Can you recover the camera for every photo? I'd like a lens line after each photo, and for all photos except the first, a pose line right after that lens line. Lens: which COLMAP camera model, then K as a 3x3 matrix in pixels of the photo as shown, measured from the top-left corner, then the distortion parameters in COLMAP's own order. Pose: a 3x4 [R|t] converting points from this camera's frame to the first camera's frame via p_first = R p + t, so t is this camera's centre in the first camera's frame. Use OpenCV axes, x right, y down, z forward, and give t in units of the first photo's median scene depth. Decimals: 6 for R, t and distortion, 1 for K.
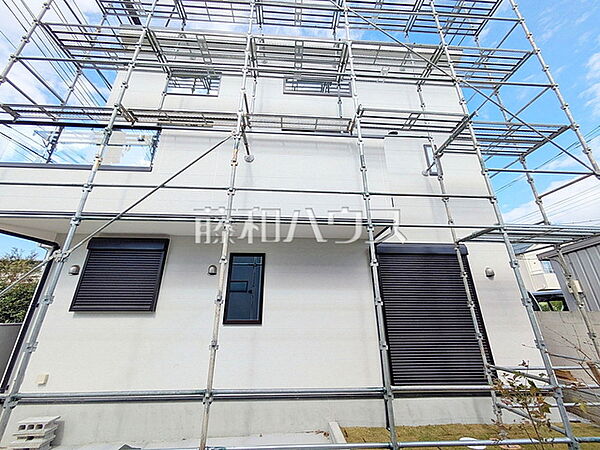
lens RADIAL K [[248.5, 0, 300.0], [0, 248.5, 225.0], [0, 0, 1]] dist [0.004336, 0.000474]
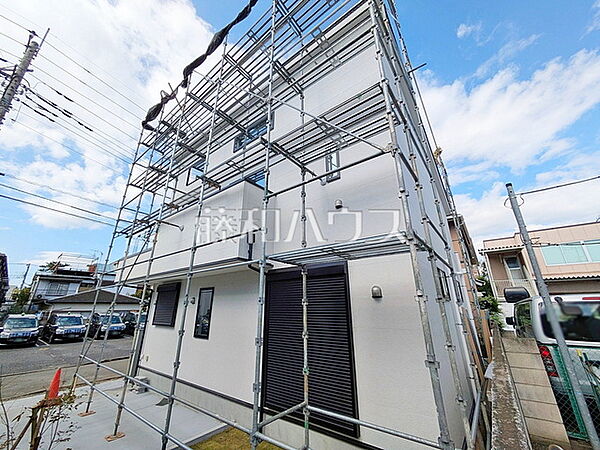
lens RADIAL K [[234.8, 0, 300.0], [0, 234.8, 225.0], [0, 0, 1]] dist [0.001002, 0.000325]
pose [[0.748659, -0.223247, -0.624236, 1.194940], [0.245503, 0.968013, -0.051756, -0.038046], [0.615823, -0.114504, 0.779519, 0.326340]]
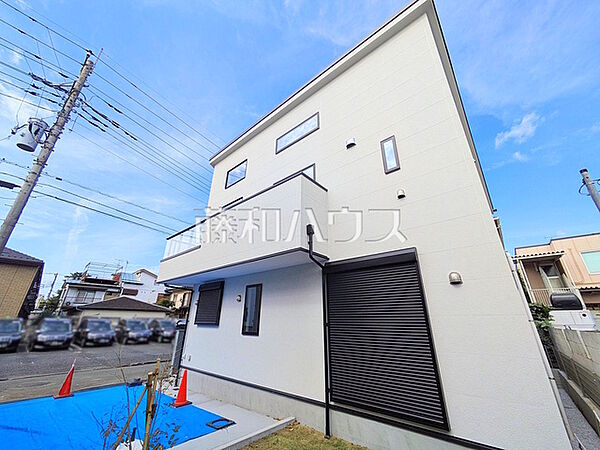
lens RADIAL K [[234.8, 0, 300.0], [0, 234.8, 225.0], [0, 0, 1]] dist [0.001002, 0.000325]
pose [[0.717186, -0.259974, -0.646574, 1.015375], [0.245423, 0.962593, -0.114814, 0.001019], [0.652236, -0.076342, 0.754162, 0.175122]]
